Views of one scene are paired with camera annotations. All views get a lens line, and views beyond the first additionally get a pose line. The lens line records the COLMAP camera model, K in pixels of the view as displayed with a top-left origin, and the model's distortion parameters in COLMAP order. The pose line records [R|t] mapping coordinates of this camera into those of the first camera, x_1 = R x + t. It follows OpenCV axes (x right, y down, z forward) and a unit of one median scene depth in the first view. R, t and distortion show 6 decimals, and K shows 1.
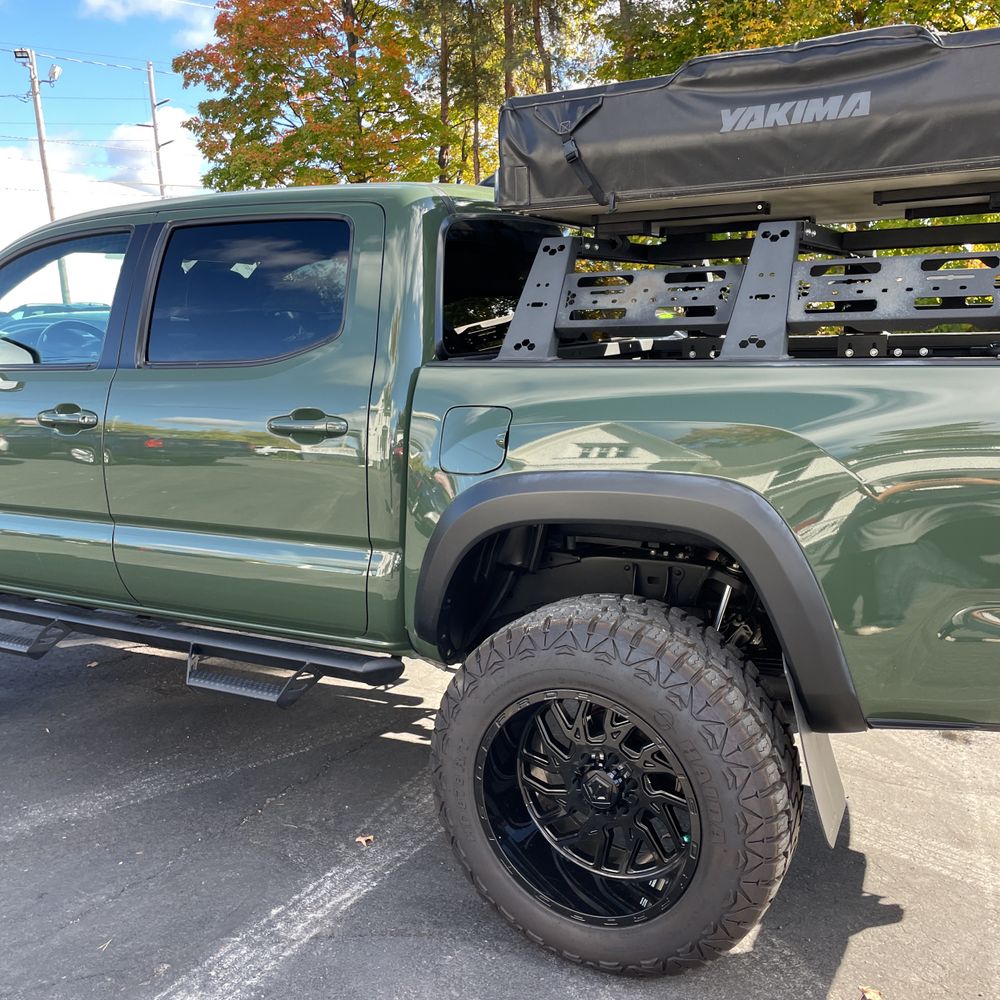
lens RADIAL K [[1018.2, 0, 508.6], [0, 1018.2, 524.5], [0, 0, 1]] dist [0.032190, 0.000000]
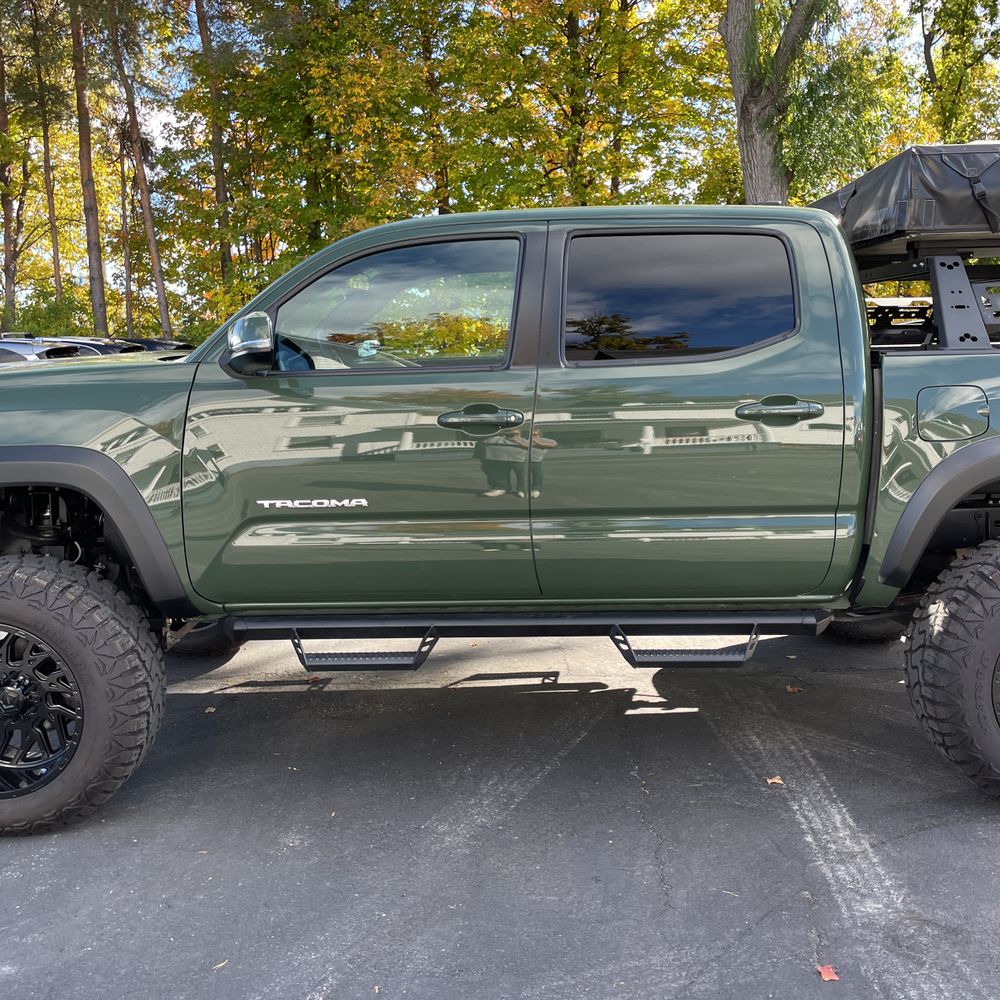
lens RADIAL K [[1018.2, 0, 509.9], [0, 1018.2, 508.1], [0, 0, 1]] dist [0.032190, 0.000000]
pose [[0.890681, -0.065361, 0.449905, -0.952577], [0.089320, 0.995482, -0.032205, 0.022219], [-0.445768, 0.068870, 0.892495, 0.113362]]
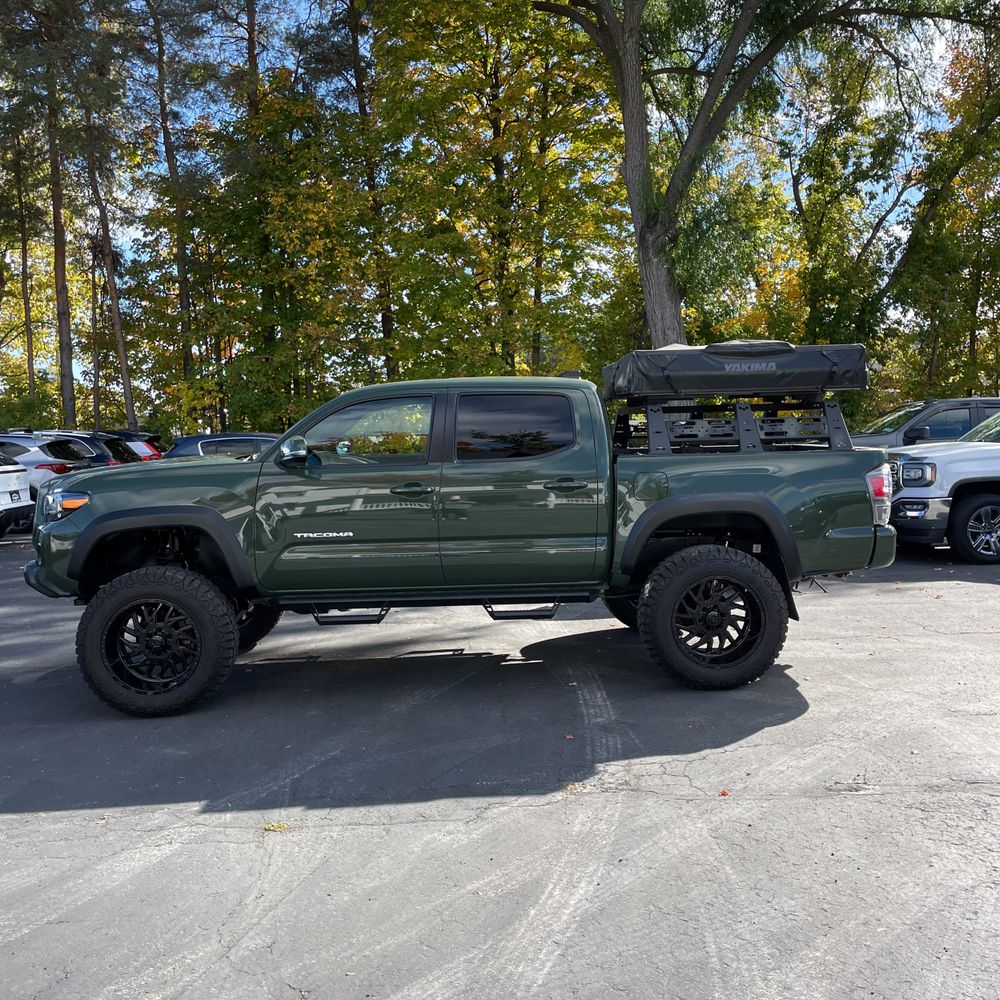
lens RADIAL K [[1018.2, 0, 522.2], [0, 1018.2, 510.2], [0, 0, 1]] dist [0.032190, 0.000000]
pose [[0.857106, -0.036135, 0.513871, -1.380276], [0.104331, 0.989040, -0.104470, 0.176802], [-0.504465, 0.143154, 0.851482, -0.823932]]
